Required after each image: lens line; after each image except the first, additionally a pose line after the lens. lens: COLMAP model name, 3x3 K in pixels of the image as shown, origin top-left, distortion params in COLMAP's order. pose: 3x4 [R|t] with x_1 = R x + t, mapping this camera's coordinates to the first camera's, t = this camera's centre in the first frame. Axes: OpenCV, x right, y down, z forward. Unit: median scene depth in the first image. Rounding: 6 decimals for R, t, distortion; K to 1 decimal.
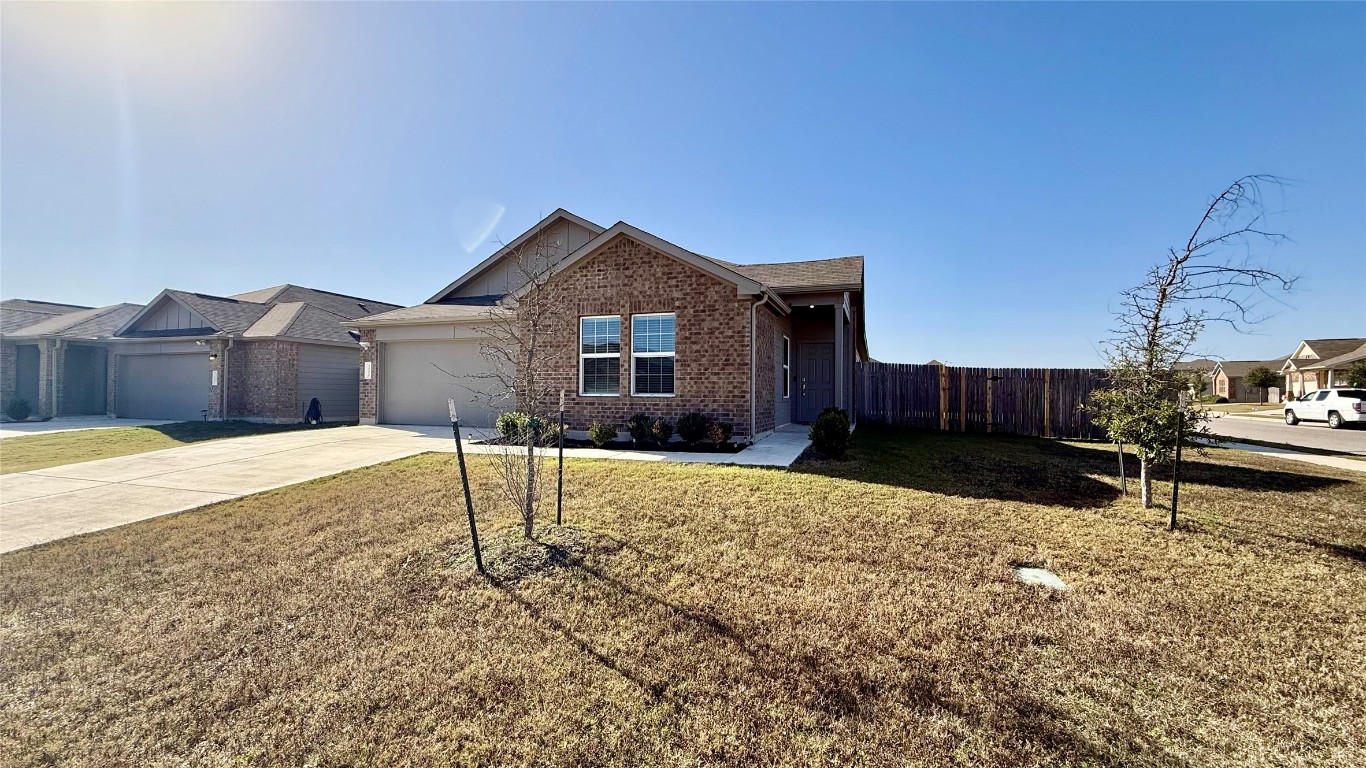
lens RADIAL K [[540.6, 0, 678.3], [0, 540.6, 391.2], [0, 0, 1]] dist [0.002005, 0.000219]
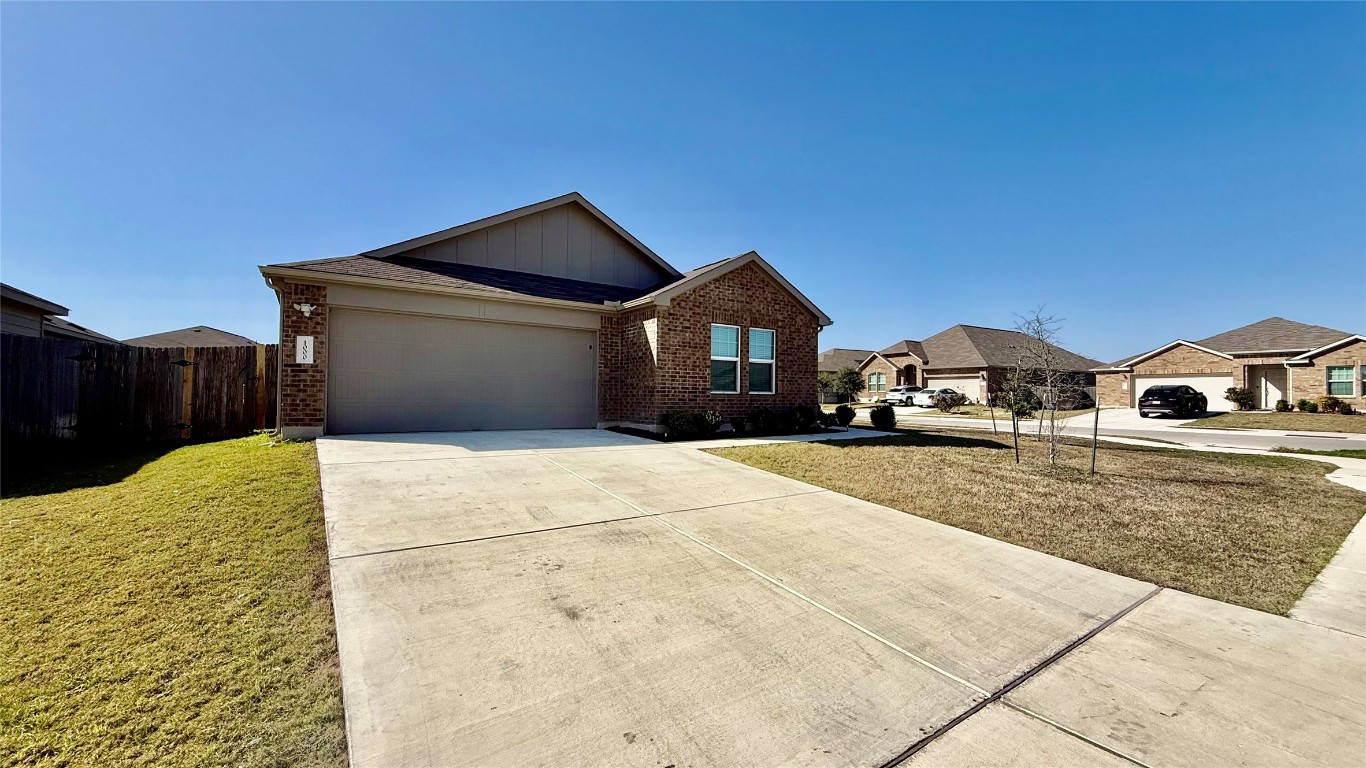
lens RADIAL K [[540.6, 0, 678.3], [0, 540.6, 391.2], [0, 0, 1]] dist [0.002005, 0.000219]
pose [[0.585282, 0.006887, 0.810801, -1.167051], [-0.012848, 0.999917, 0.000781, 0.004781], [-0.810728, -0.010875, 0.585322, 0.405639]]
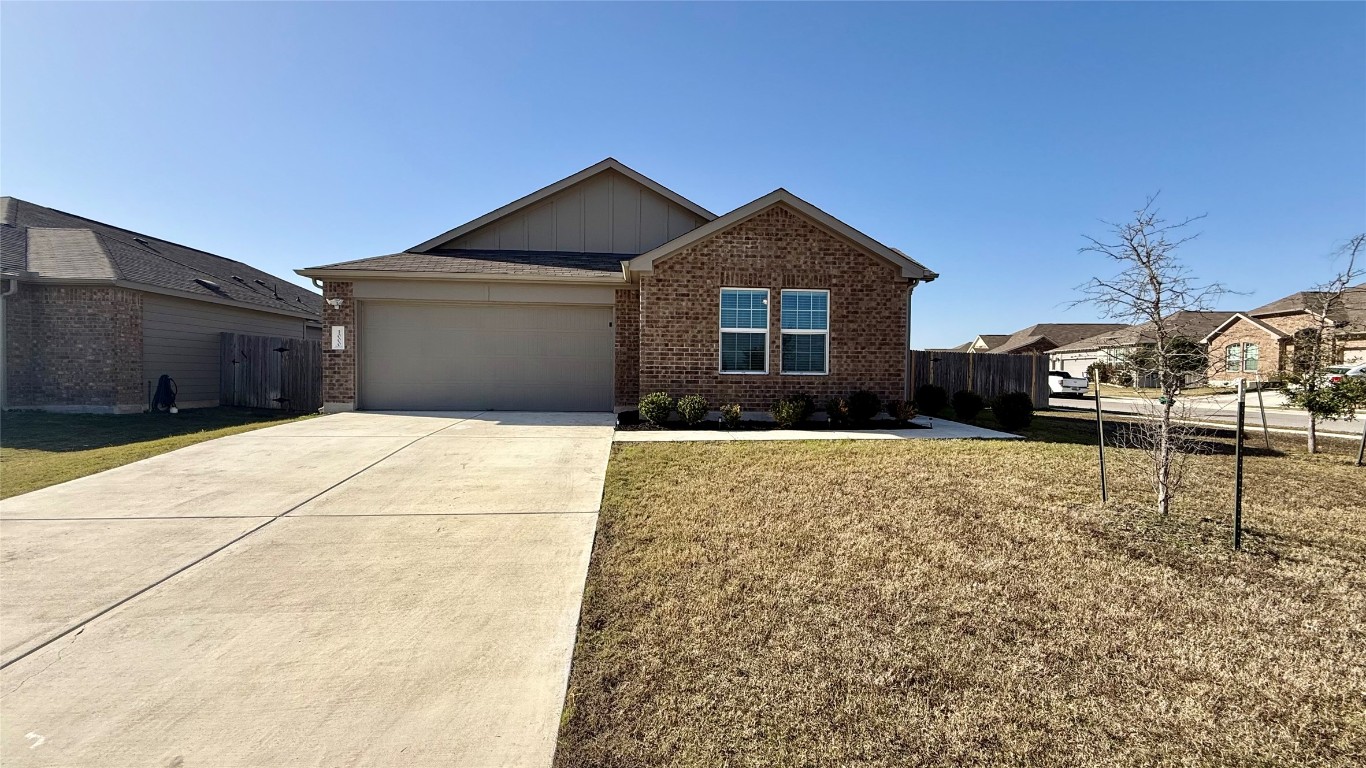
lens RADIAL K [[540.6, 0, 678.3], [0, 540.6, 391.2], [0, 0, 1]] dist [0.002005, 0.000219]
pose [[0.911838, -0.010322, 0.410420, -0.642546], [-0.006975, 0.999150, 0.040623, 0.001555], [-0.410490, -0.039904, 0.910991, 0.196638]]
